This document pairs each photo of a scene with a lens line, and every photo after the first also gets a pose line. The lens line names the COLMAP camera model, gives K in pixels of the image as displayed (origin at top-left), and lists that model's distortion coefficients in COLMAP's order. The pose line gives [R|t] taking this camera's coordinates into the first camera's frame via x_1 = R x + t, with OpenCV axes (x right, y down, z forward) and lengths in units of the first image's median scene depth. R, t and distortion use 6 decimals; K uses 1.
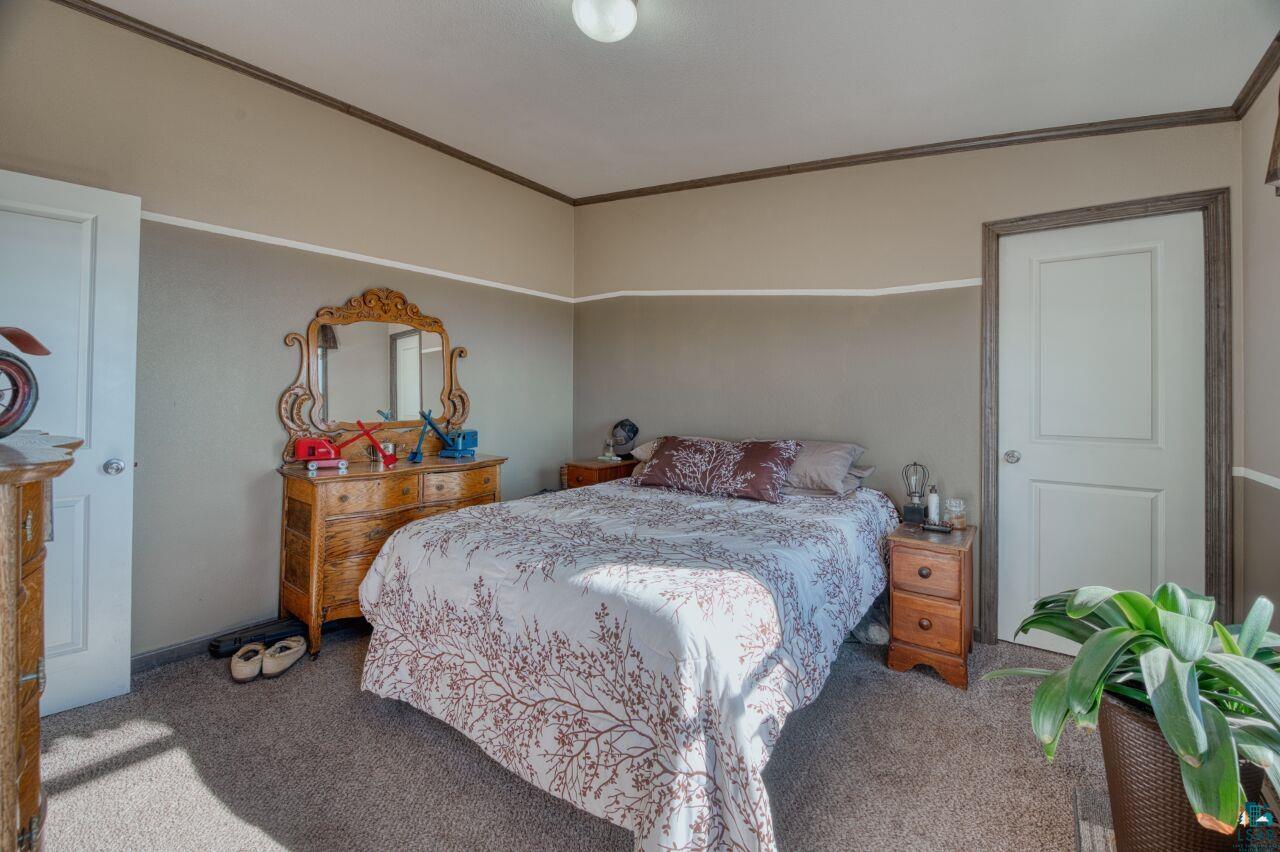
lens RADIAL K [[513.6, 0, 632.2], [0, 513.6, 388.6], [0, 0, 1]] dist [-0.028334, -0.001263]
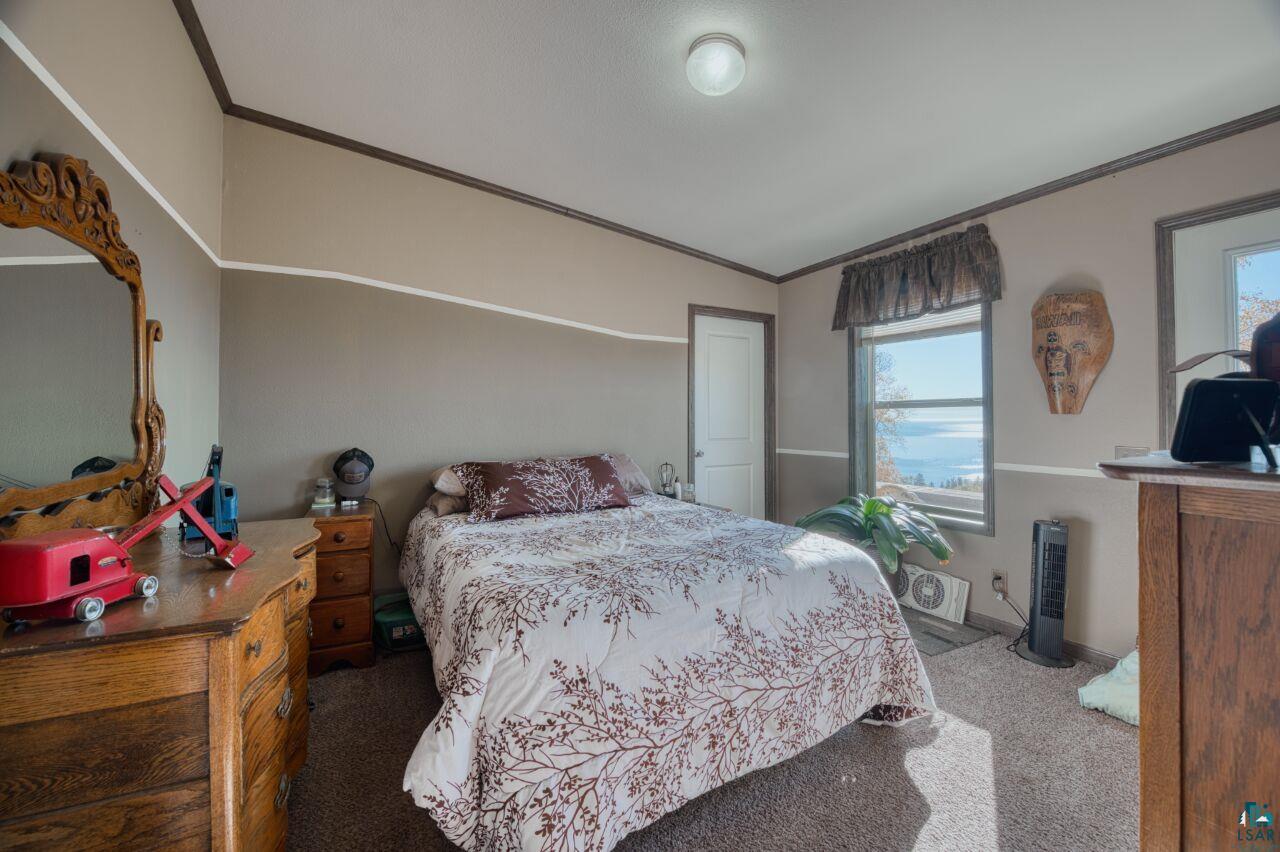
lens RADIAL K [[513.6, 0, 639.4], [0, 513.6, 422.2], [0, 0, 1]] dist [-0.028334, -0.001263]
pose [[0.404666, -0.012259, 0.914383, -0.899643], [-0.005558, 0.999859, 0.015864, 0.011888], [-0.914448, -0.011502, 0.404540, 0.570057]]
